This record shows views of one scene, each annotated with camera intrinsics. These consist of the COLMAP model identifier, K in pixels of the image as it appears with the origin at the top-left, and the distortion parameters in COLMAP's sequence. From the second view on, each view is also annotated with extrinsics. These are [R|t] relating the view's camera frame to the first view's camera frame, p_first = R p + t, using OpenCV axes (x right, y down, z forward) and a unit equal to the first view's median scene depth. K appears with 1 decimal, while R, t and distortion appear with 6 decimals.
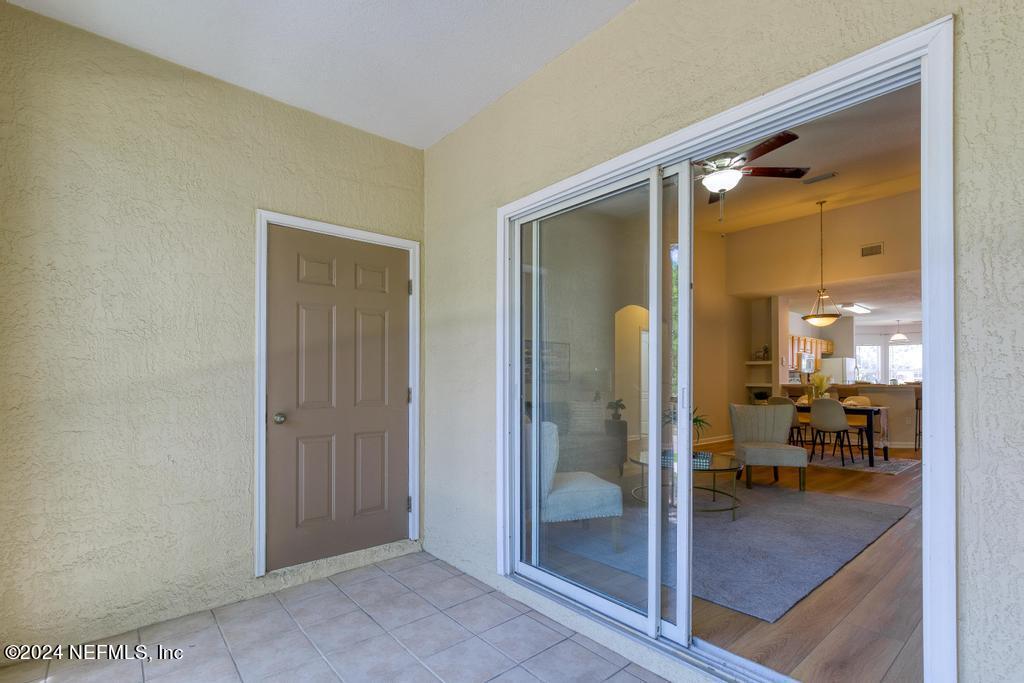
lens RADIAL K [[478.9, 0, 509.6], [0, 478.9, 397.9], [0, 0, 1]] dist [-0.001163, -0.000264]
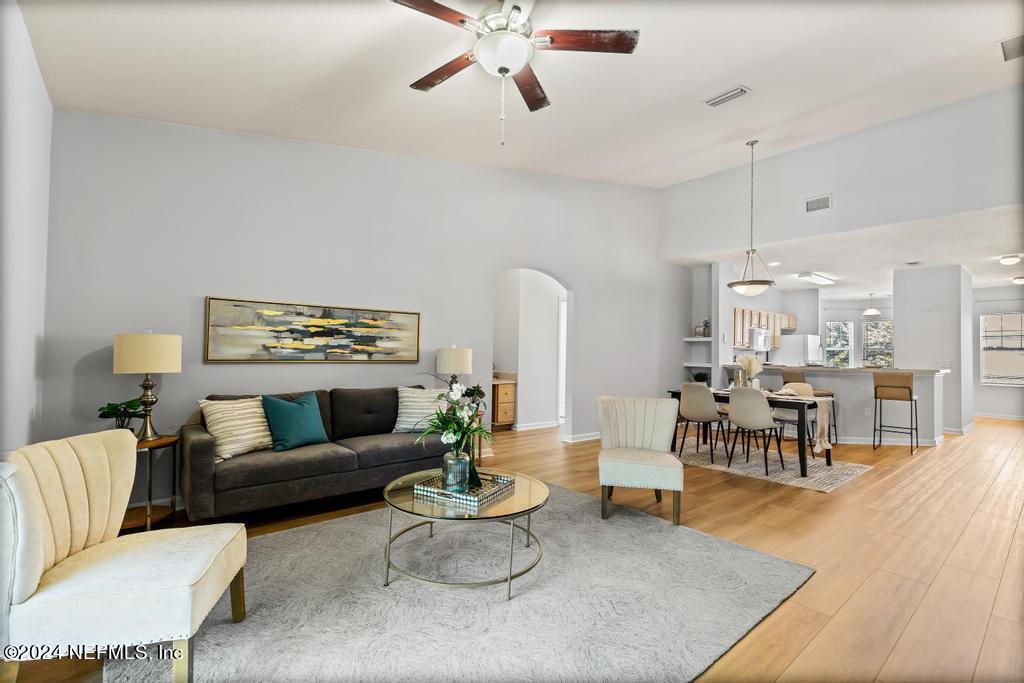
lens RADIAL K [[458.0, 0, 508.6], [0, 458.0, 362.0], [0, 0, 1]] dist [0.000534, -0.000036]
pose [[0.999784, 0.012149, -0.016858, 0.256644], [-0.012397, 0.999816, -0.014651, -0.021151], [0.016677, 0.014857, 0.999751, 0.221397]]
